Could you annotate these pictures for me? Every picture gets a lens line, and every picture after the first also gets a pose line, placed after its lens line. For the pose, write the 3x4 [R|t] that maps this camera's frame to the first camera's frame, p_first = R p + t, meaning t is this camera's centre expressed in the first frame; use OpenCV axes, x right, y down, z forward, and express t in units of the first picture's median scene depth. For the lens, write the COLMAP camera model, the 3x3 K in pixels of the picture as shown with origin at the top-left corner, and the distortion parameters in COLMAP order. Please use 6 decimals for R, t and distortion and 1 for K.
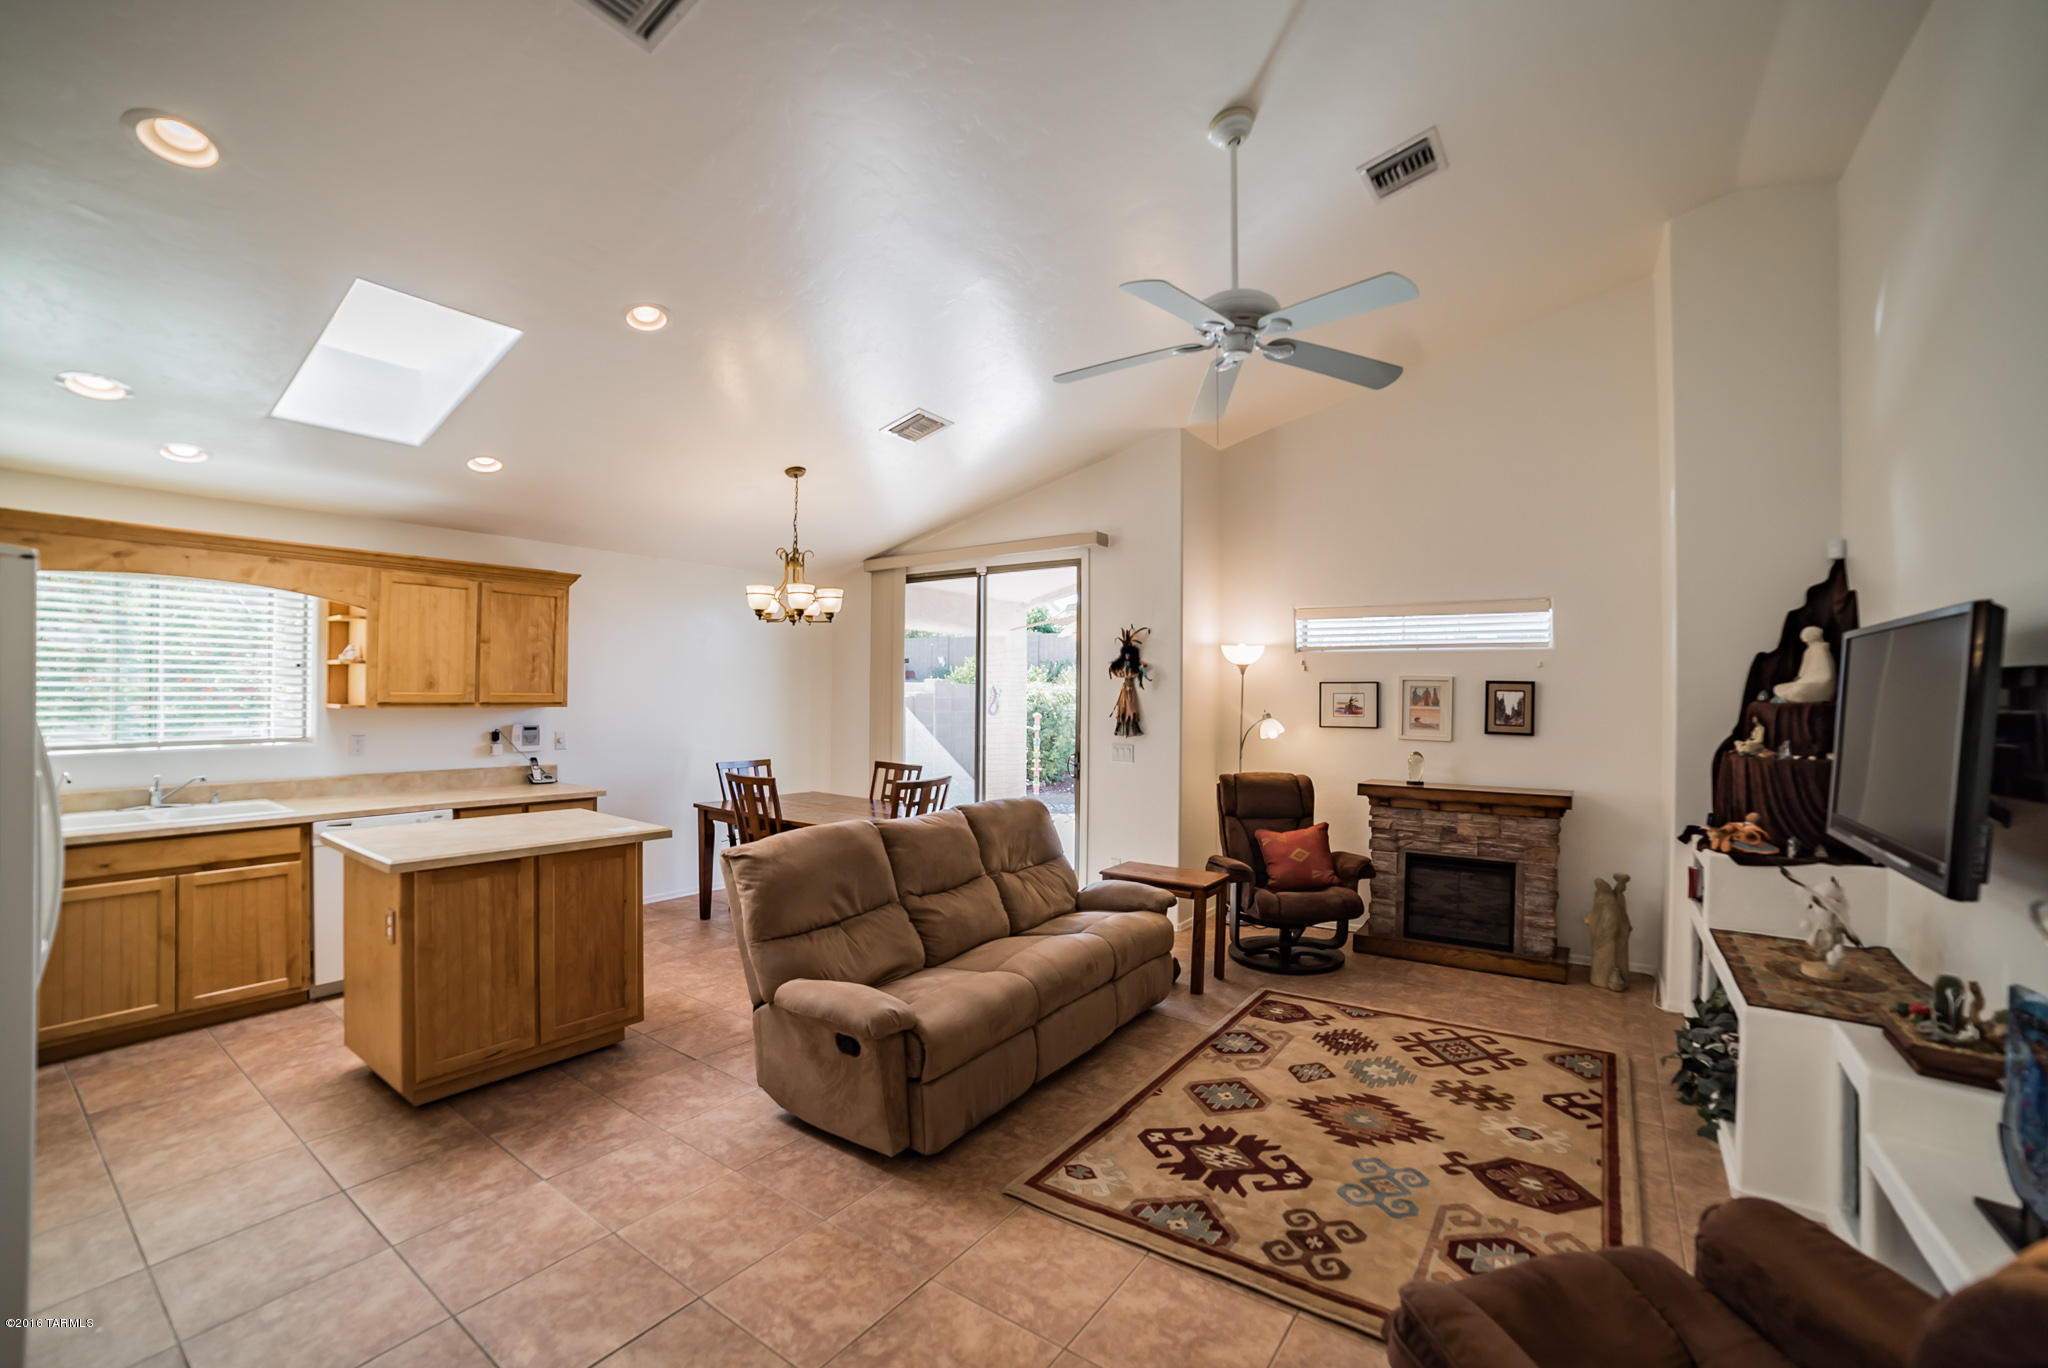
lens RADIAL K [[853.0, 0, 1017.6], [0, 853.0, 702.1], [0, 0, 1]] dist [-0.035021, 0.000806]
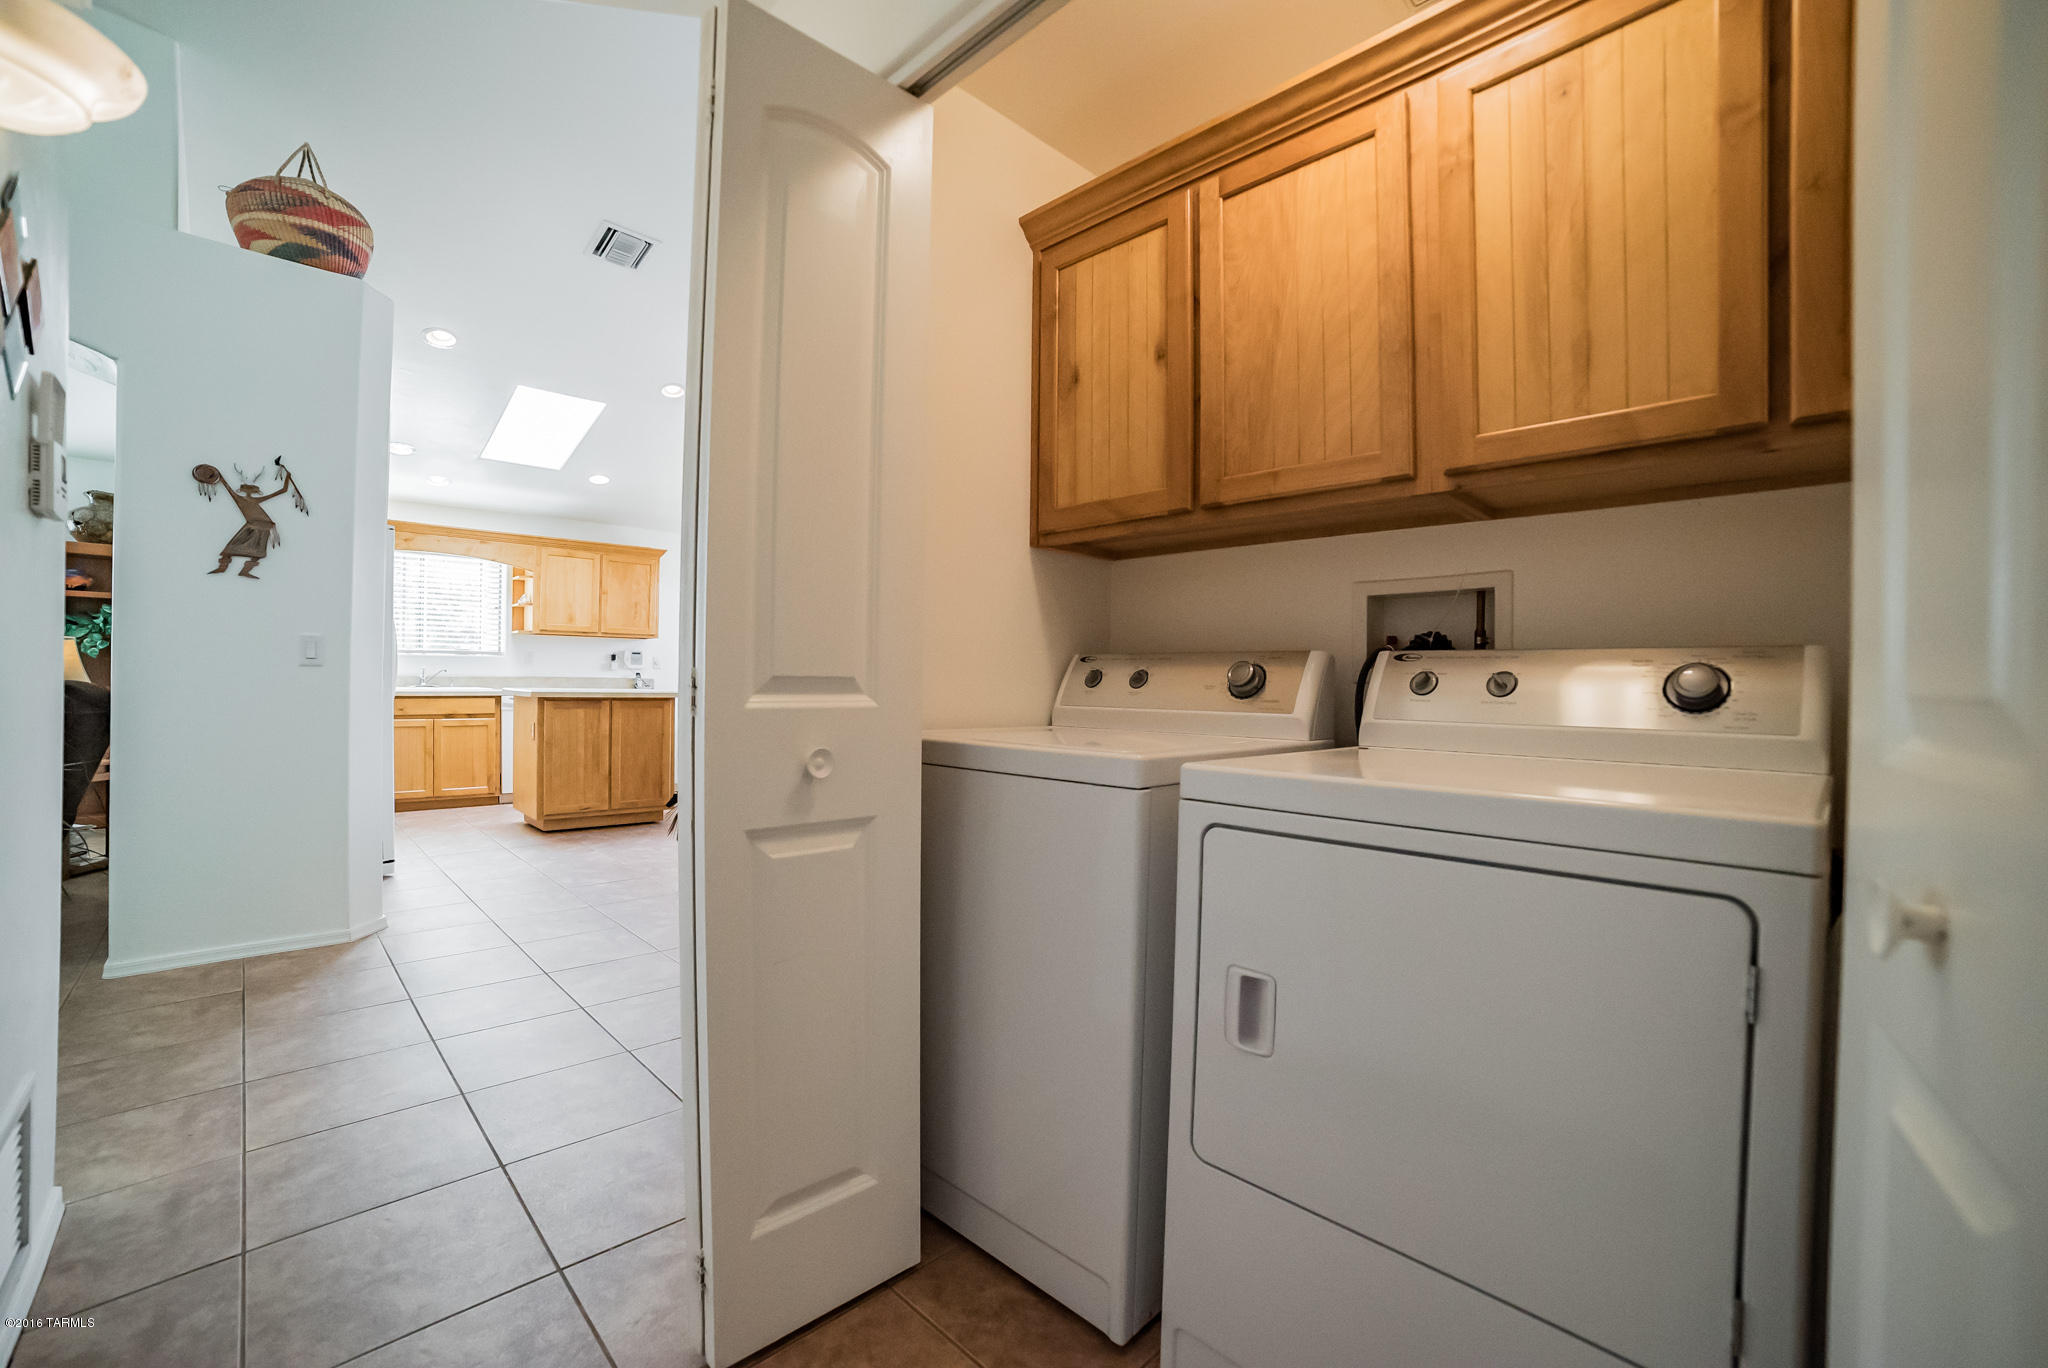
lens RADIAL K [[890.2, 0, 1020.5], [0, 890.2, 680.4], [0, 0, 1]] dist [-0.050889, 0.004527]
pose [[0.981277, -0.011509, -0.192257, 0.511979], [0.007928, 0.999781, -0.019383, 0.151262], [0.192438, 0.017496, 0.981153, -0.524708]]
